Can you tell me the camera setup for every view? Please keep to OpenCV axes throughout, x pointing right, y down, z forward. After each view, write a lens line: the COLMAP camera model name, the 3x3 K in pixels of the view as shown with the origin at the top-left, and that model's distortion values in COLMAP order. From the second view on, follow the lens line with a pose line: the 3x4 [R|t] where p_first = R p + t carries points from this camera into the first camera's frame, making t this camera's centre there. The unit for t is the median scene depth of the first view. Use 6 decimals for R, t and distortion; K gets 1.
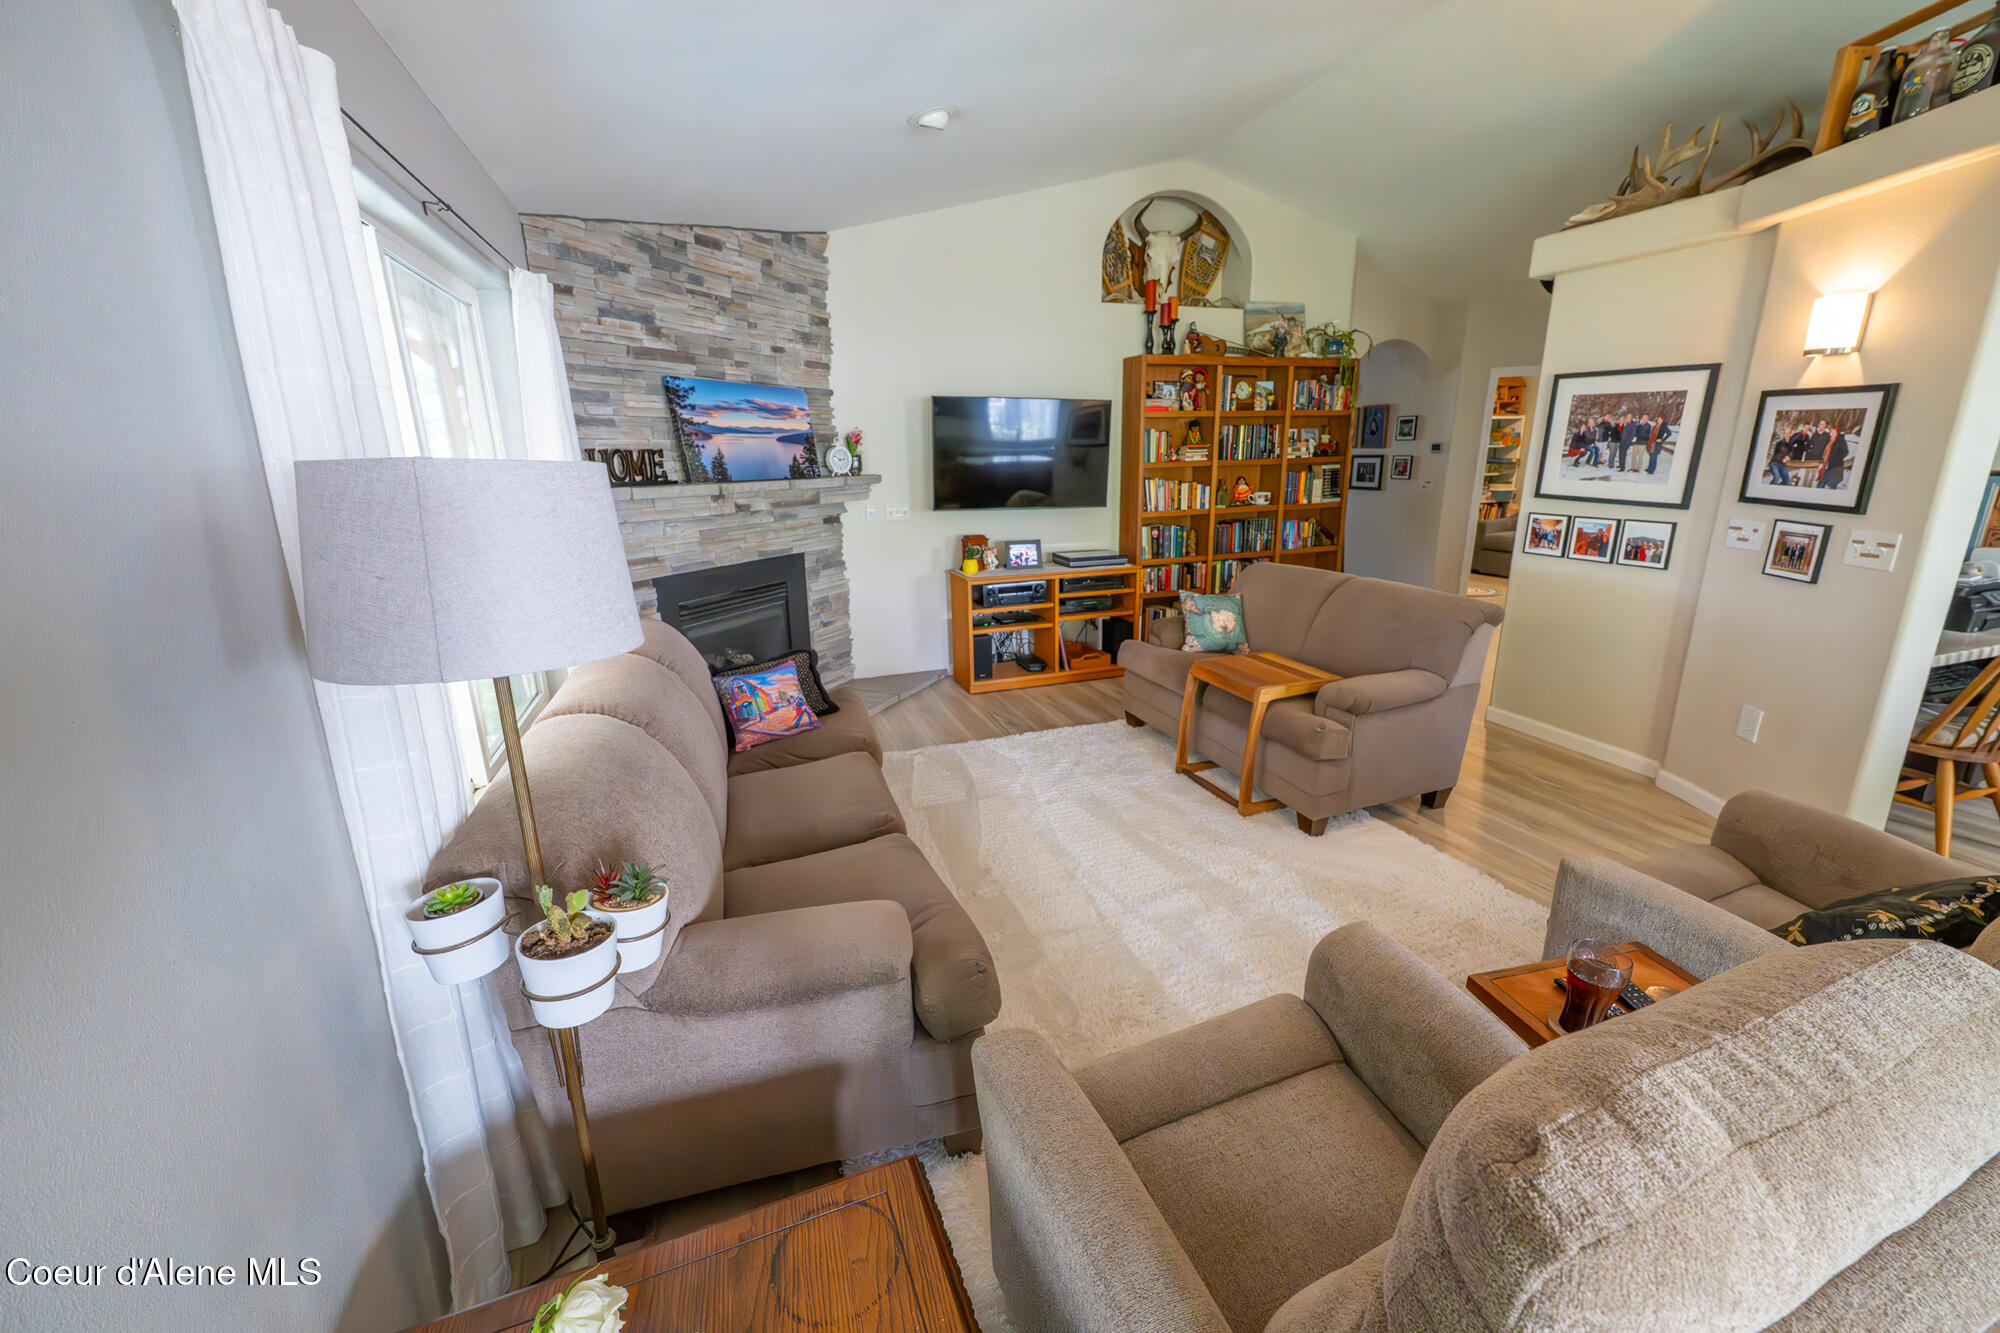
lens RADIAL K [[785.5, 0, 1005.0], [0, 785.5, 666.9], [0, 0, 1]] dist [-0.000147, 0.000060]
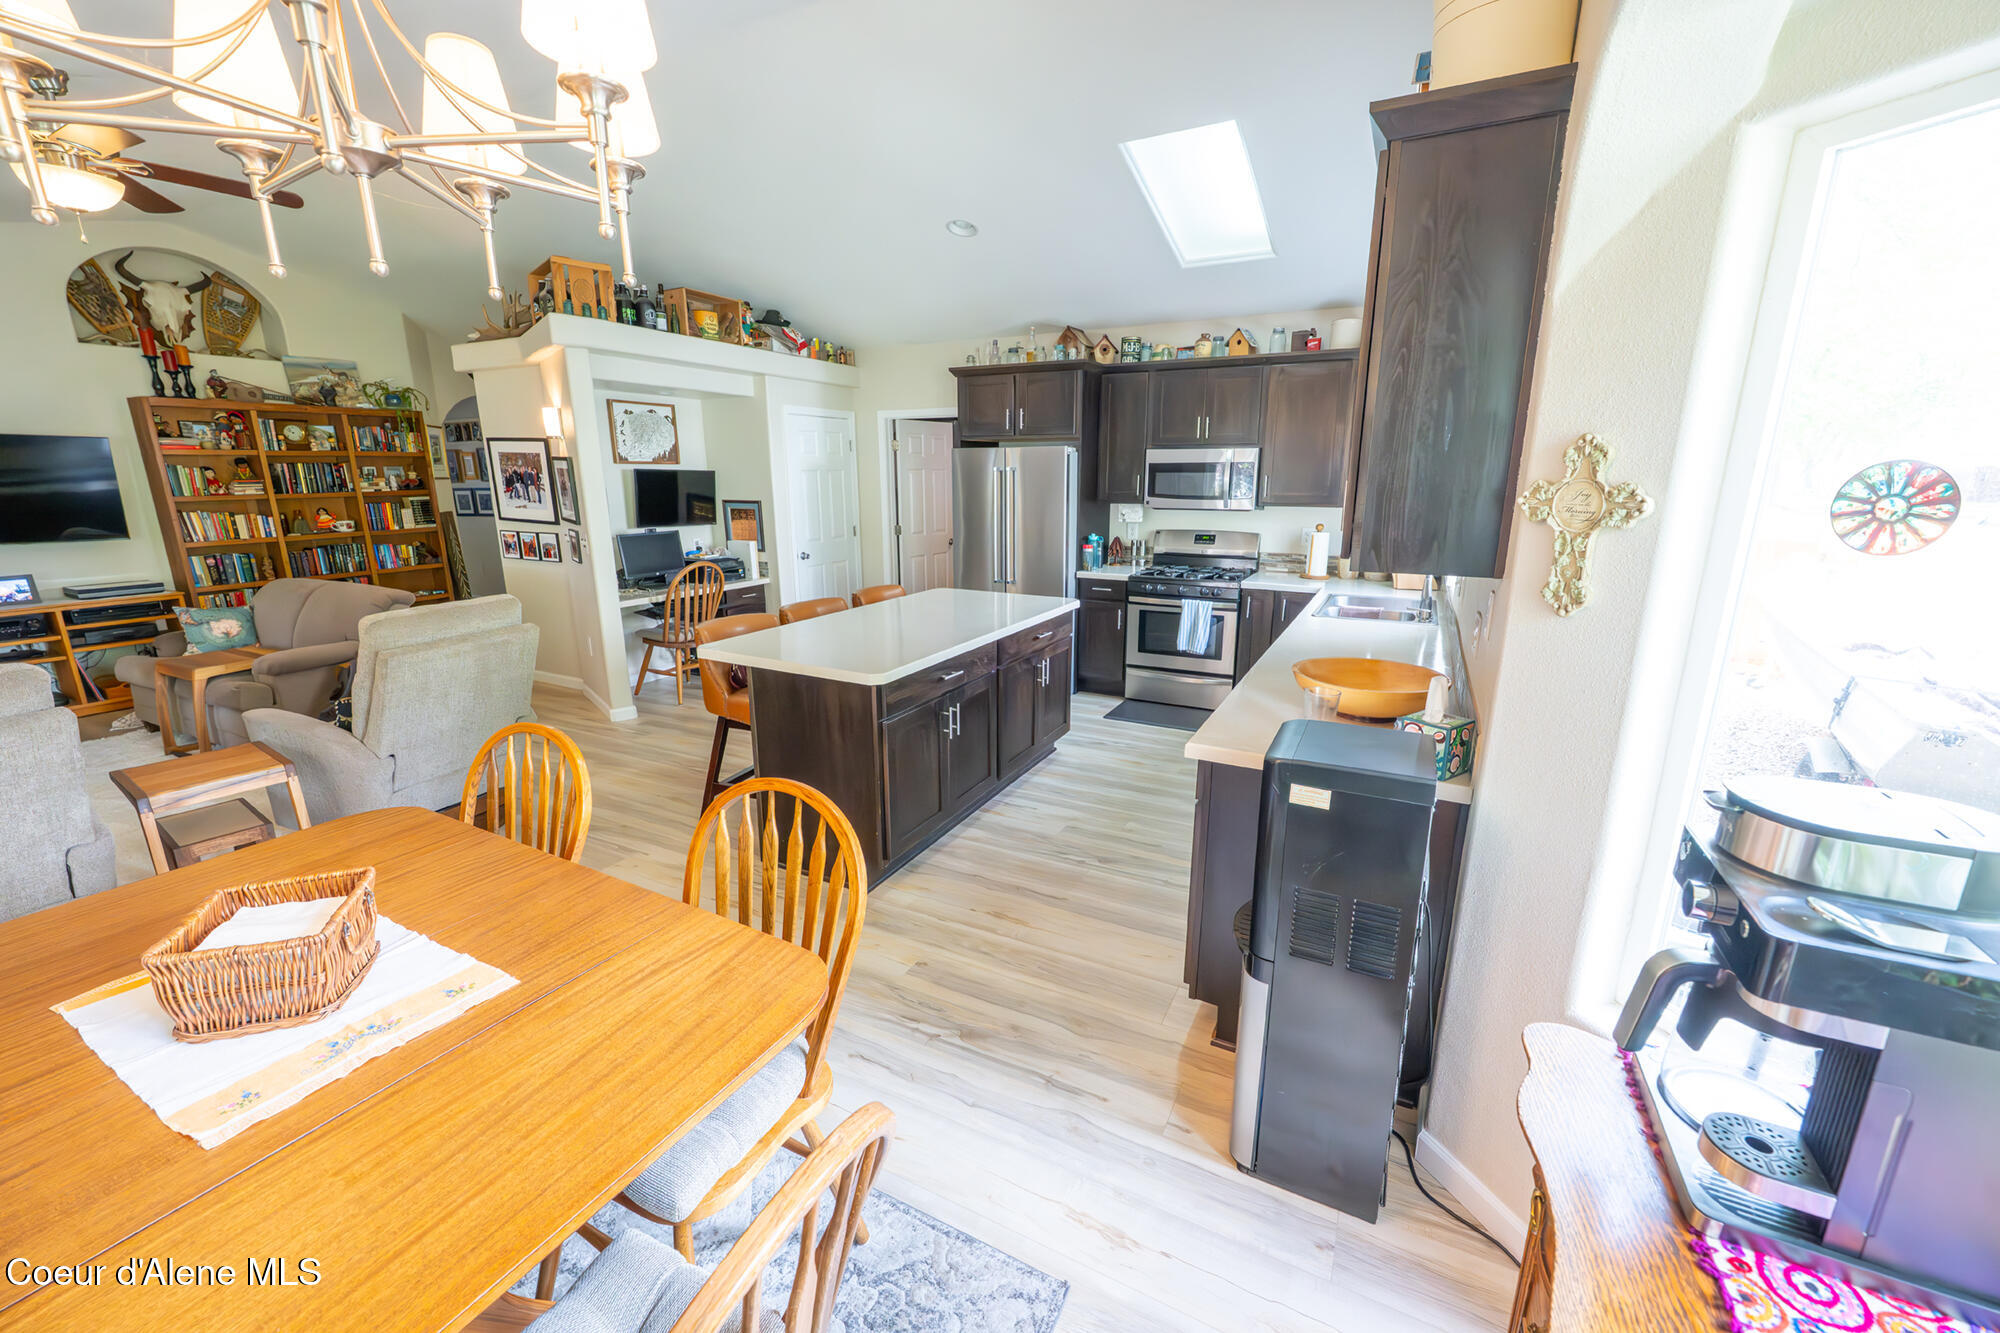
lens RADIAL K [[787.3, 0, 998.6], [0, 787.3, 664.5], [0, 0, 1]] dist [-0.000682, 0.000201]
pose [[0.738693, -0.146526, 0.657923, 0.283467], [0.169736, 0.985068, 0.028810, 0.130771], [-0.652321, 0.090391, 0.752534, -0.542320]]
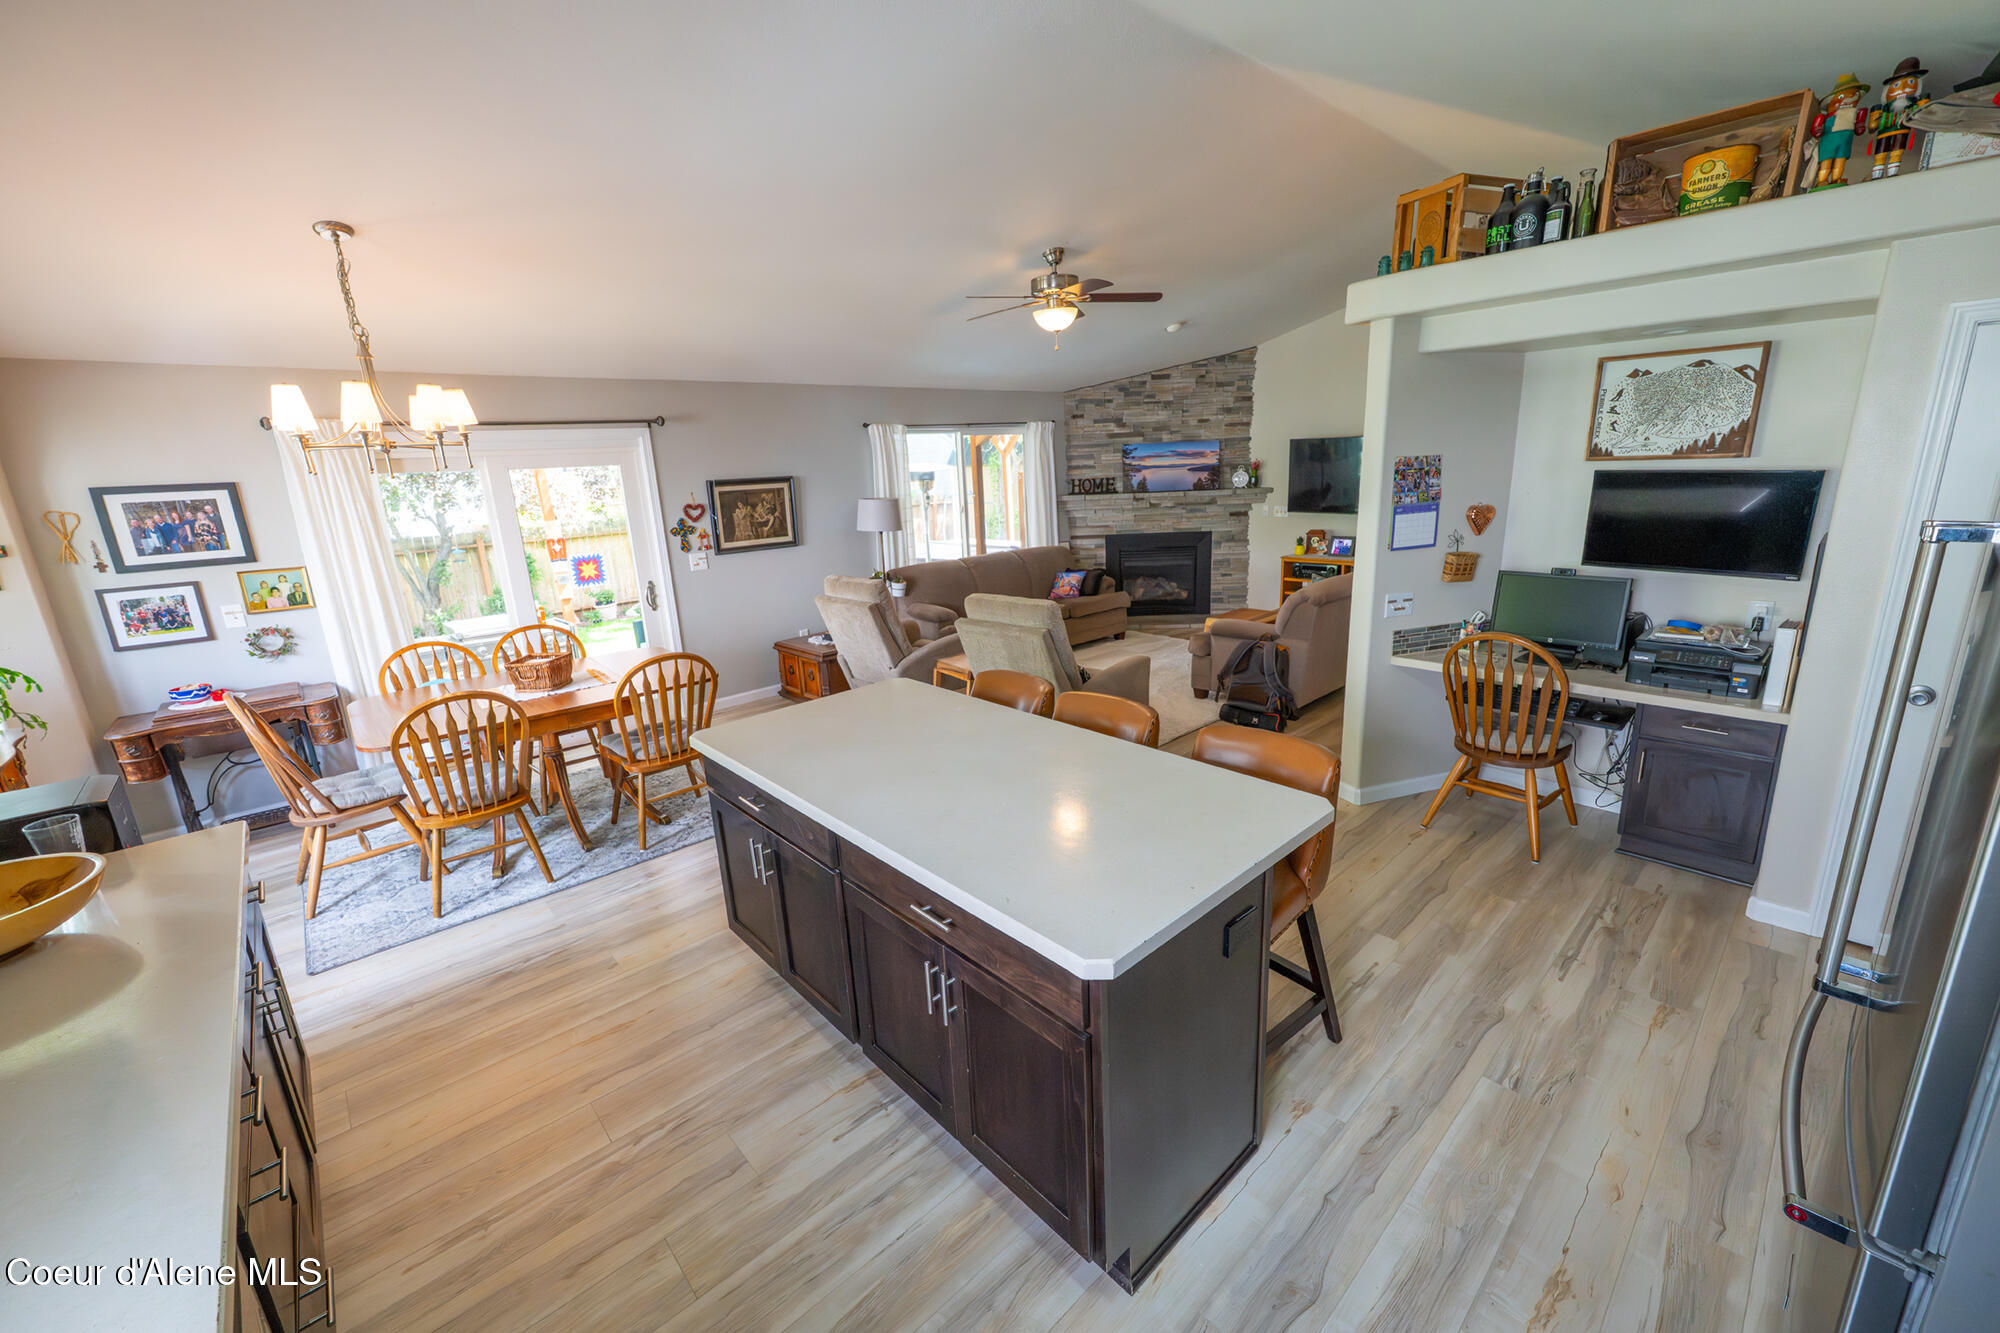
lens RADIAL K [[787.3, 0, 998.6], [0, 787.3, 664.5], [0, 0, 1]] dist [-0.000682, 0.000201]
pose [[0.382941, 0.229967, -0.894691, 1.128576], [-0.207870, 0.965131, 0.159101, -0.036239], [0.900081, 0.125053, 0.417392, -0.121765]]
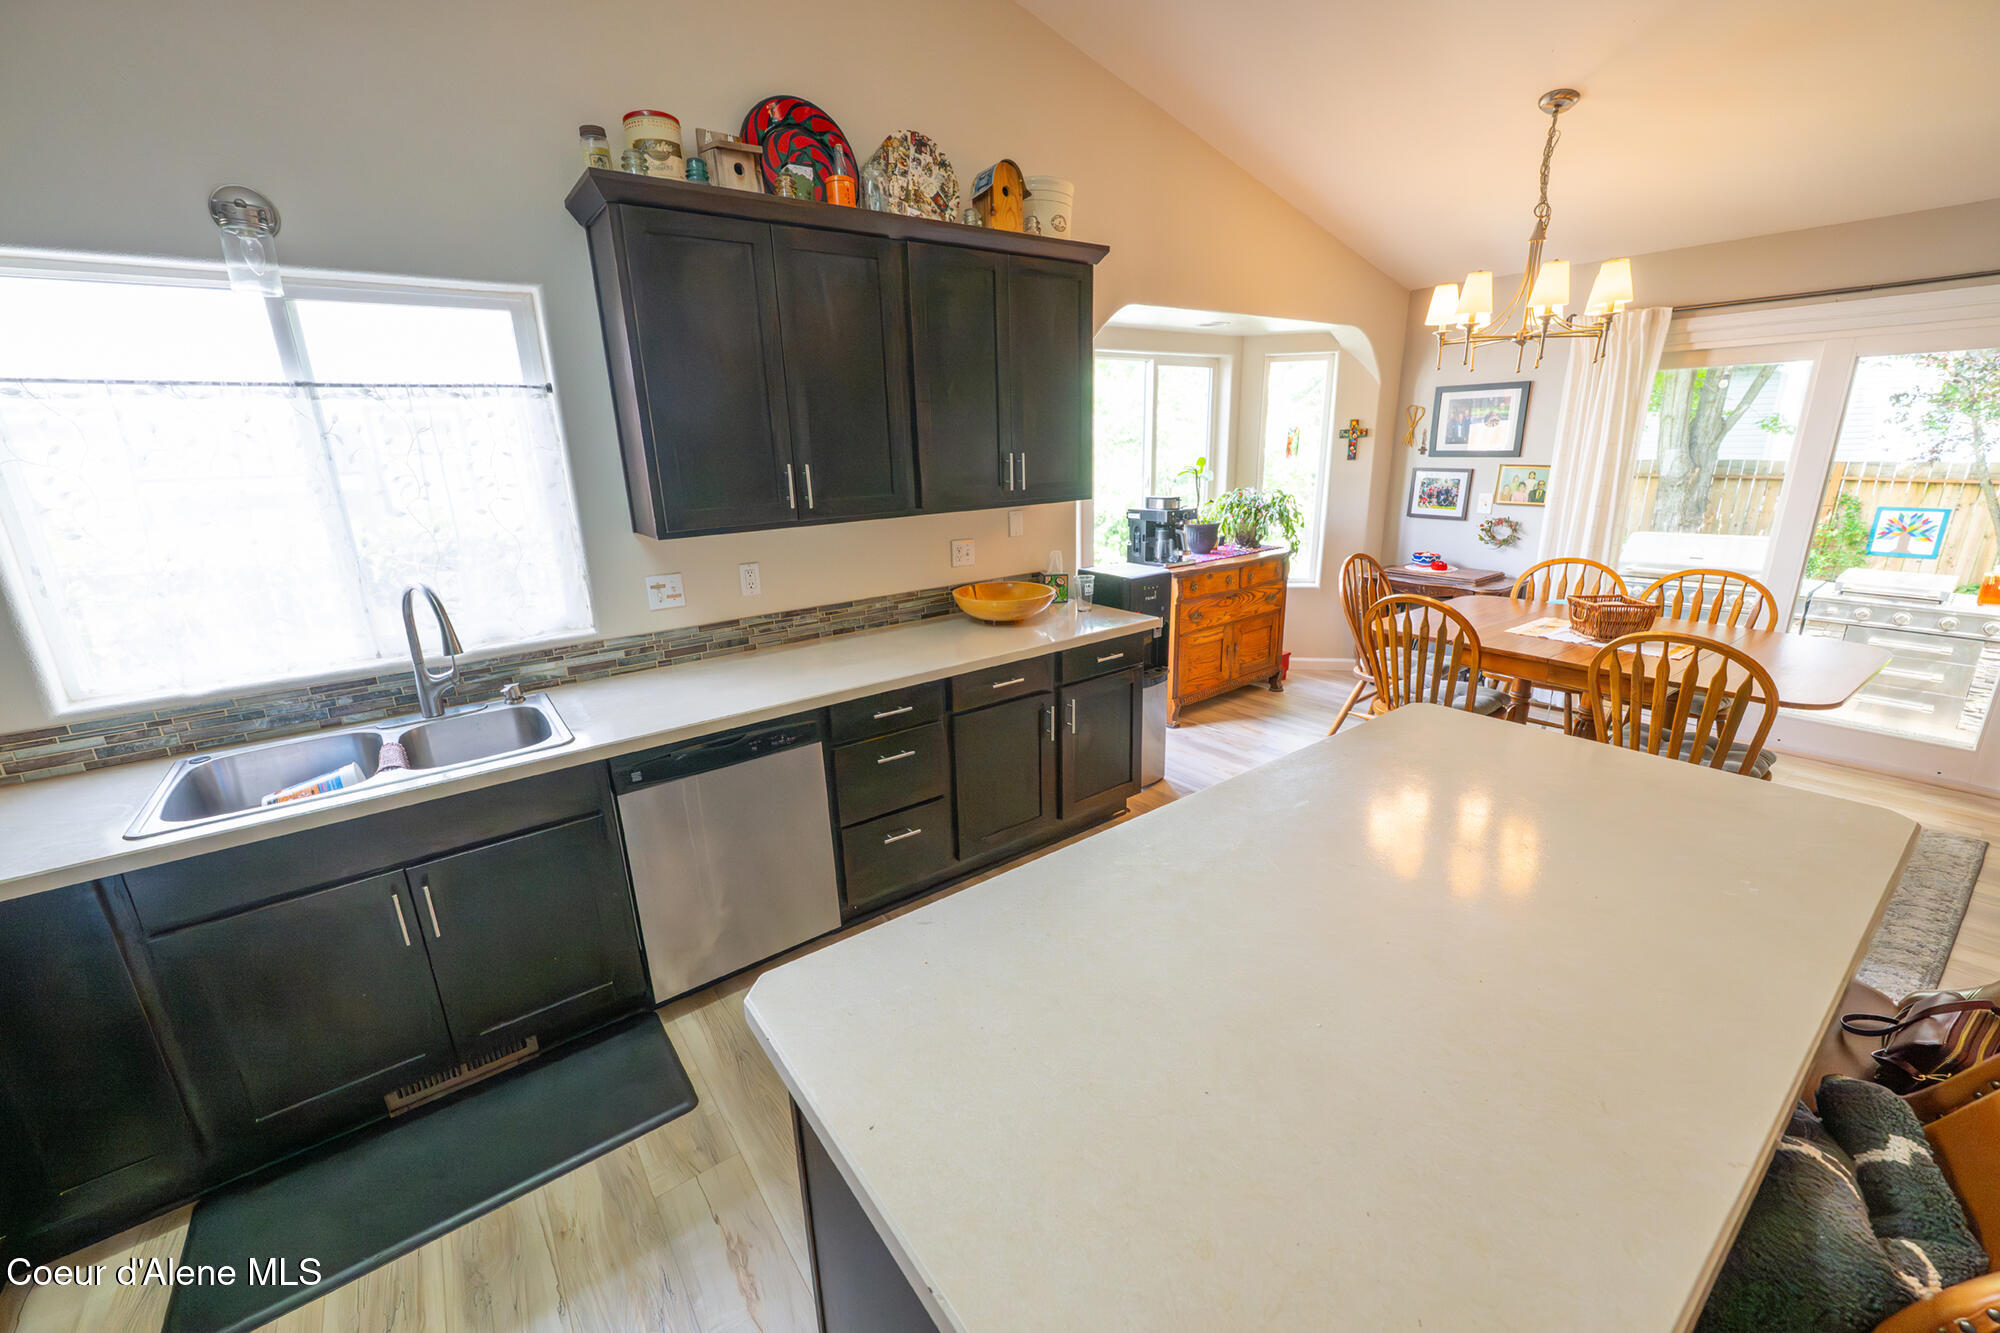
lens RADIAL K [[787.3, 0, 998.6], [0, 787.3, 664.5], [0, 0, 1]] dist [-0.000682, 0.000201]
pose [[-0.957095, 0.120215, -0.263662, 0.901149], [-0.035018, 0.855235, 0.517056, -0.087841], [0.287651, 0.504104, -0.814332, 0.187273]]
